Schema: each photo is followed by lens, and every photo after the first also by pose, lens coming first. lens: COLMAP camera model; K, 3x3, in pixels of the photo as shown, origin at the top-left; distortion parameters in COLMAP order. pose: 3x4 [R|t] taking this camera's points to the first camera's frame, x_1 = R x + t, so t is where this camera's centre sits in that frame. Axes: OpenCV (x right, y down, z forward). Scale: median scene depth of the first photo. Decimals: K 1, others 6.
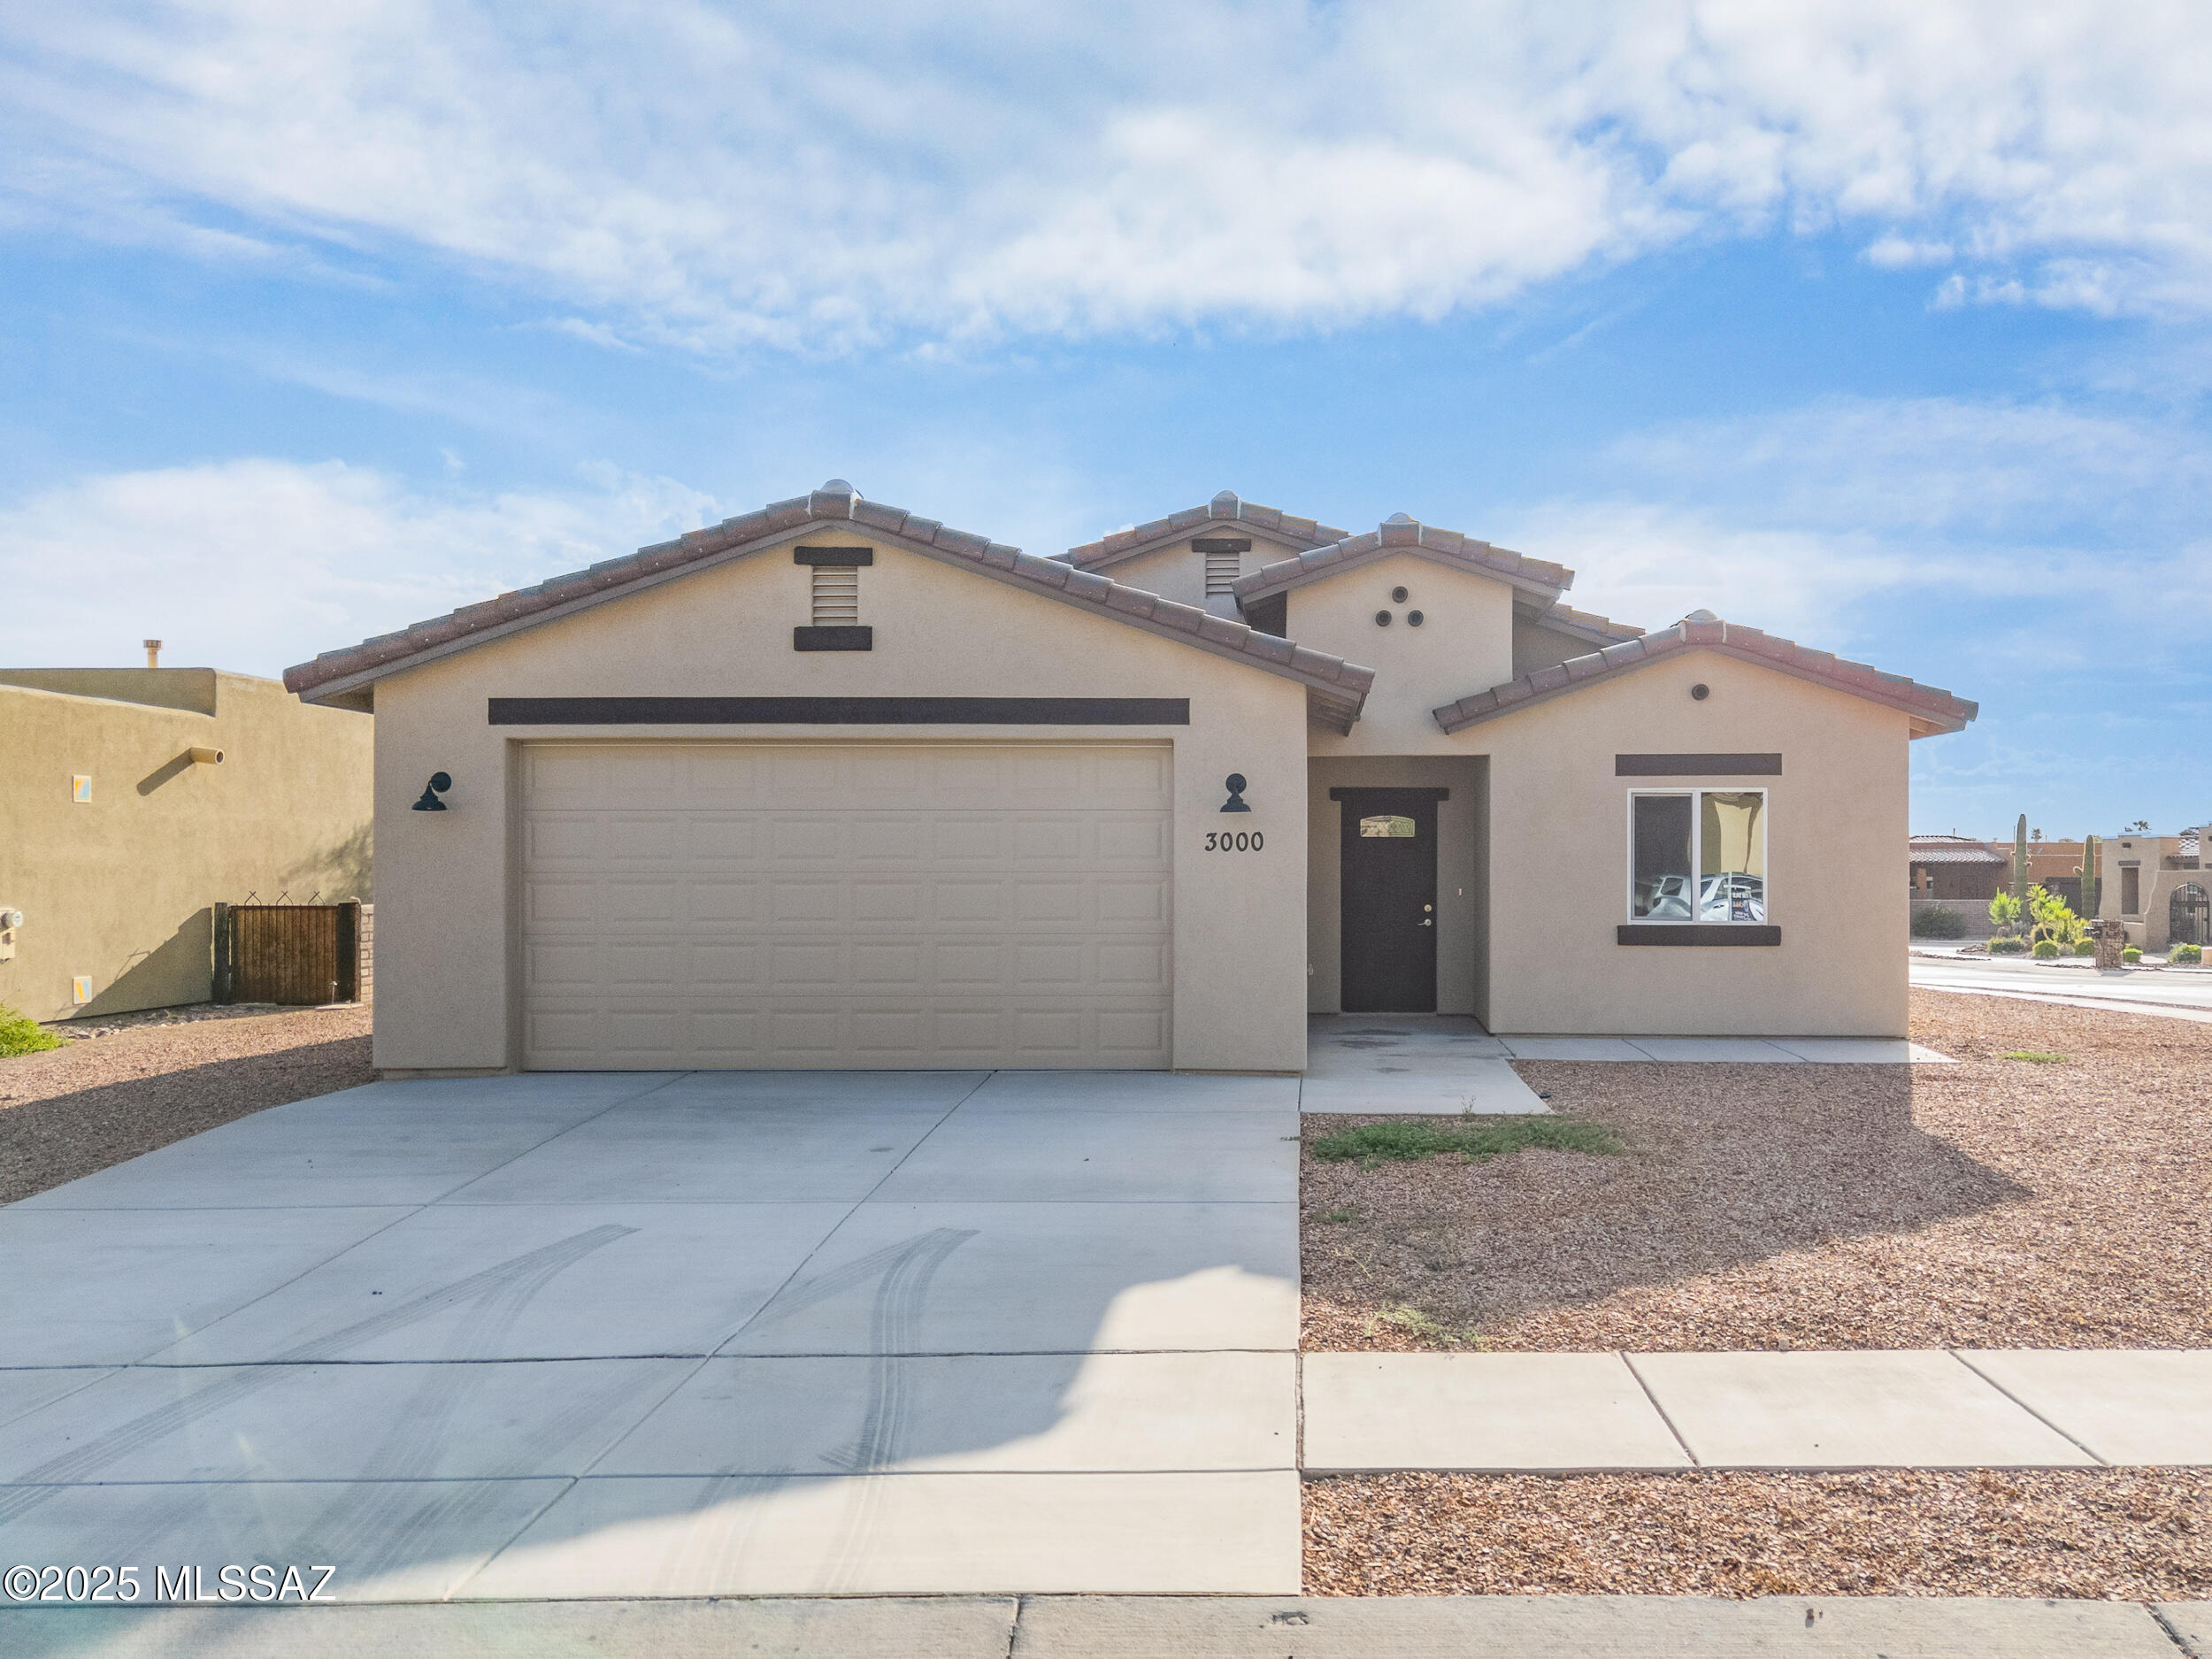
lens RADIAL K [[1743.6, 0, 1188.7], [0, 1743.6, 872.5], [0, 0, 1]] dist [0.065703, -0.054927]
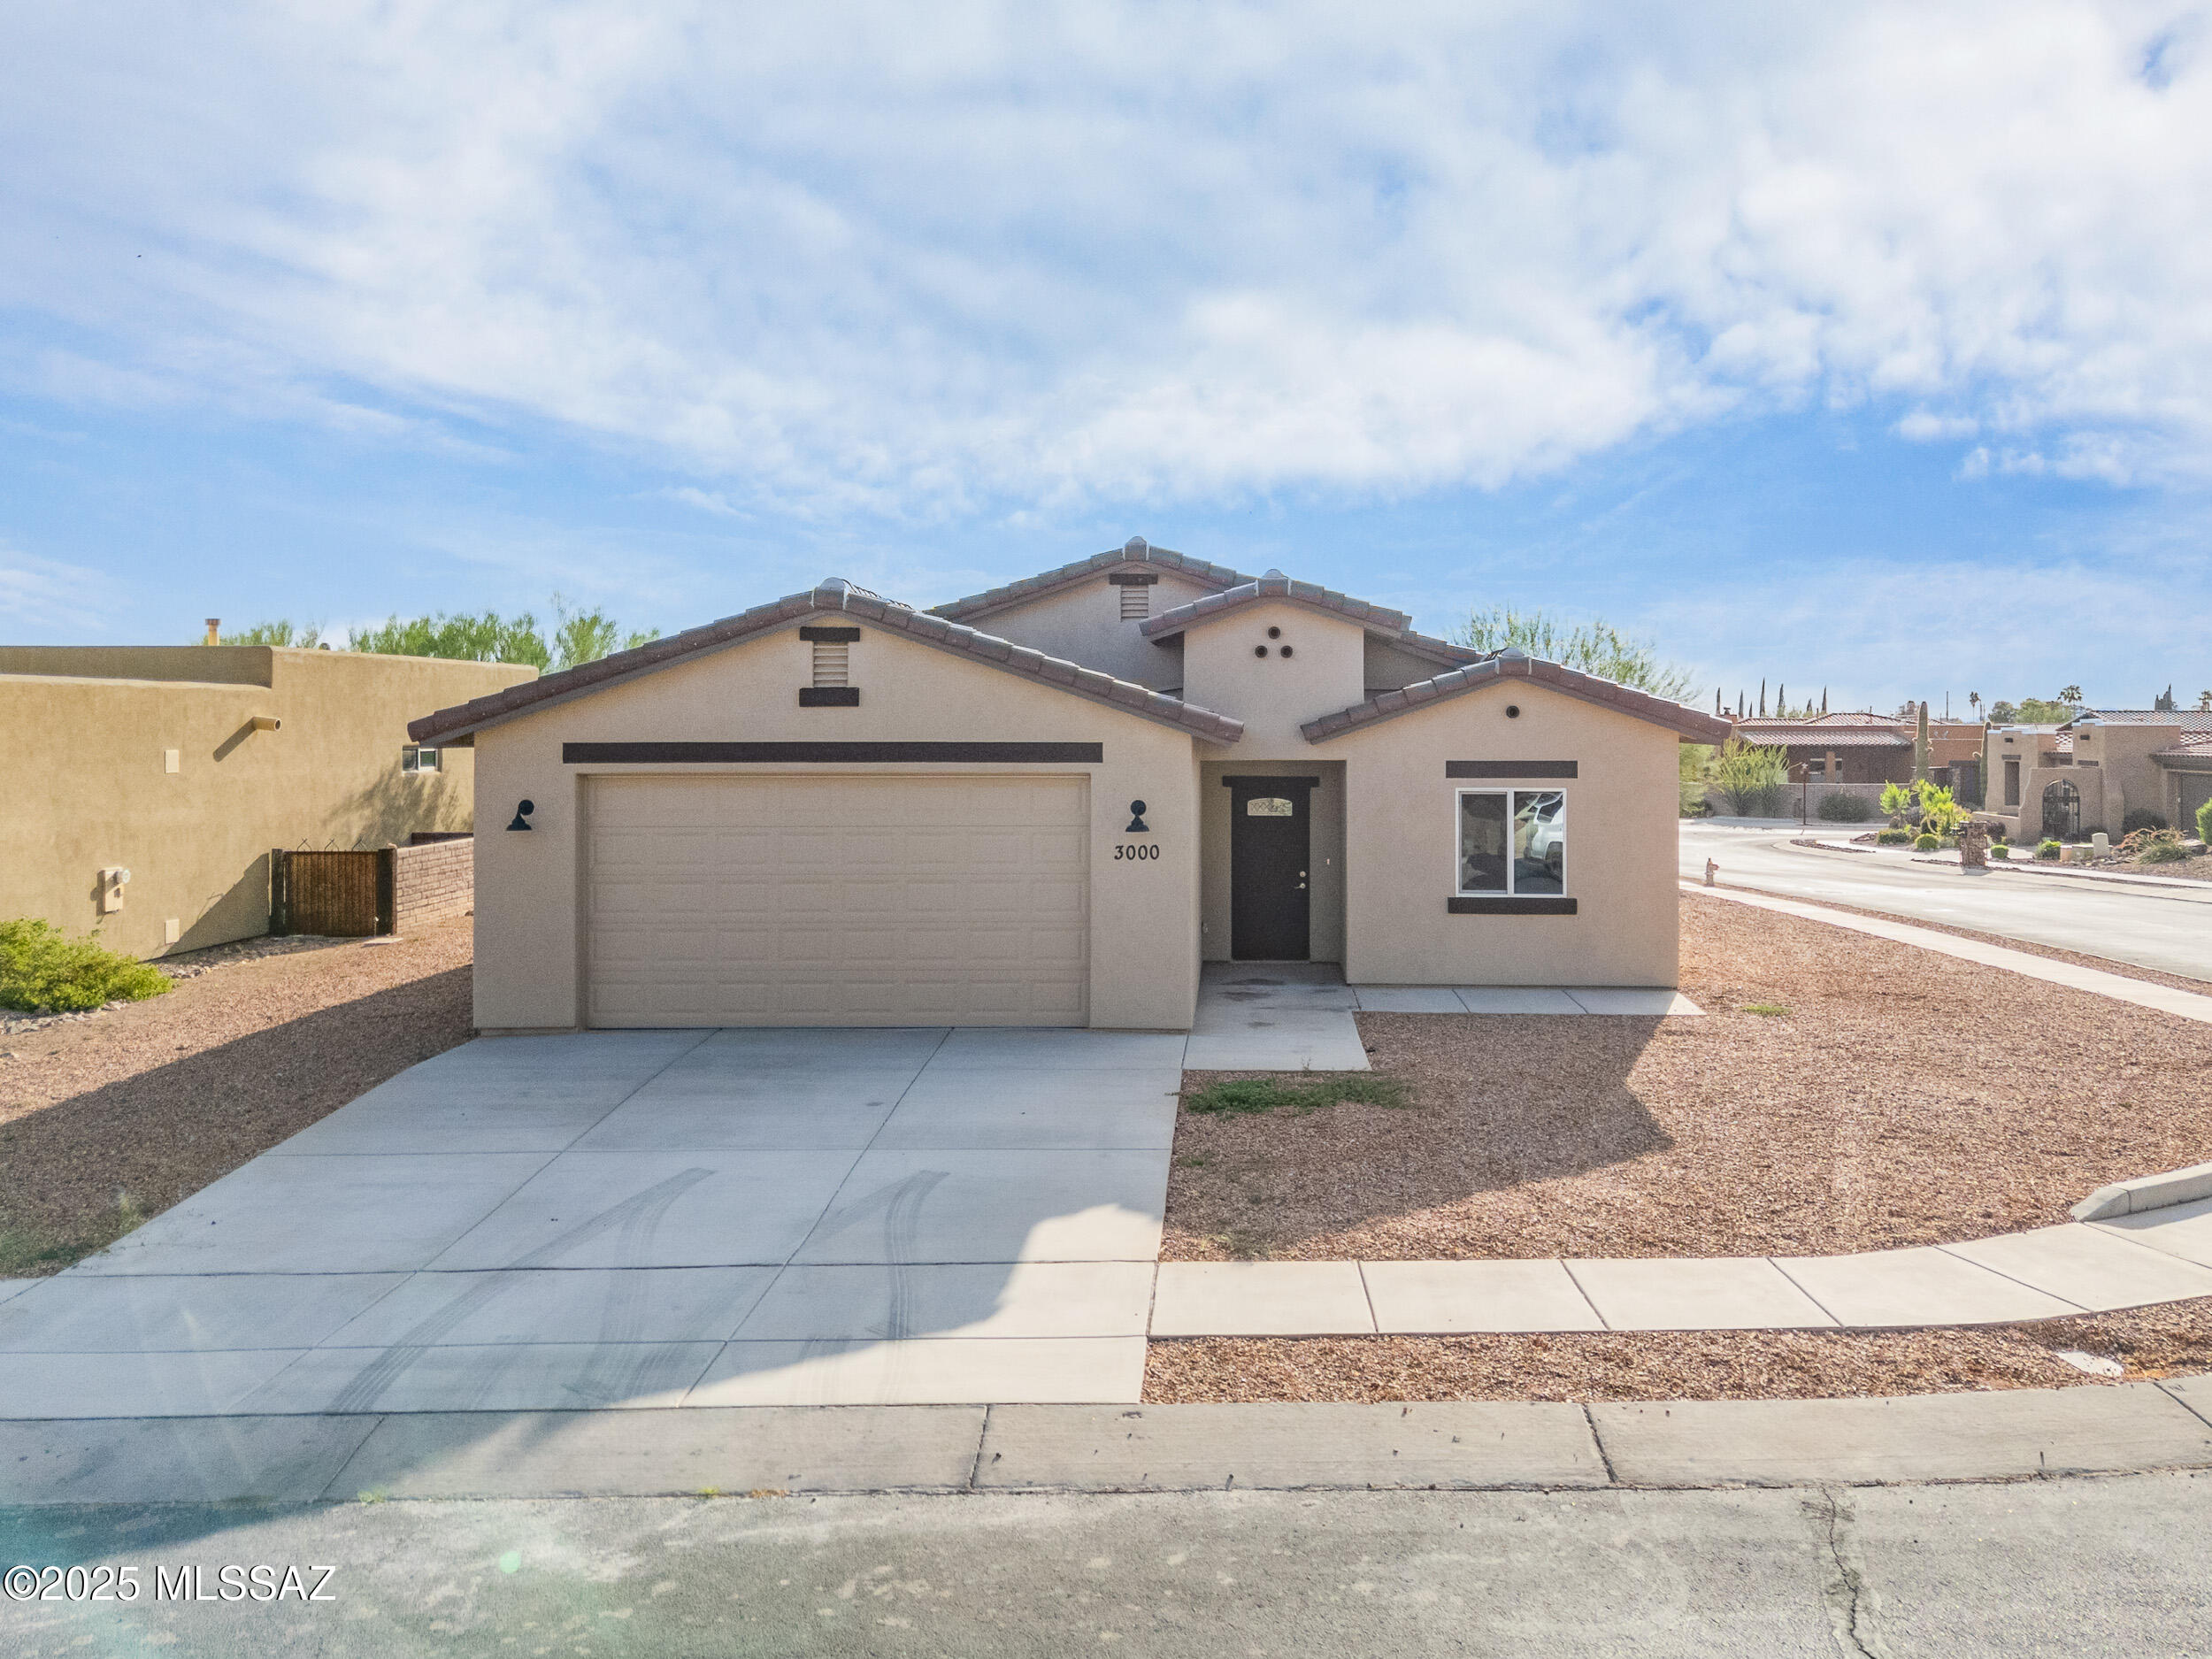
lens RADIAL K [[1743.6, 0, 1137.3], [0, 1743.6, 733.4], [0, 0, 1]] dist [0.065703, -0.054927]
pose [[0.999974, -0.000465, 0.007177, 0.017177], [0.000483, 0.999997, -0.002541, -0.103304], [-0.007176, 0.002545, 0.999971, -0.303245]]
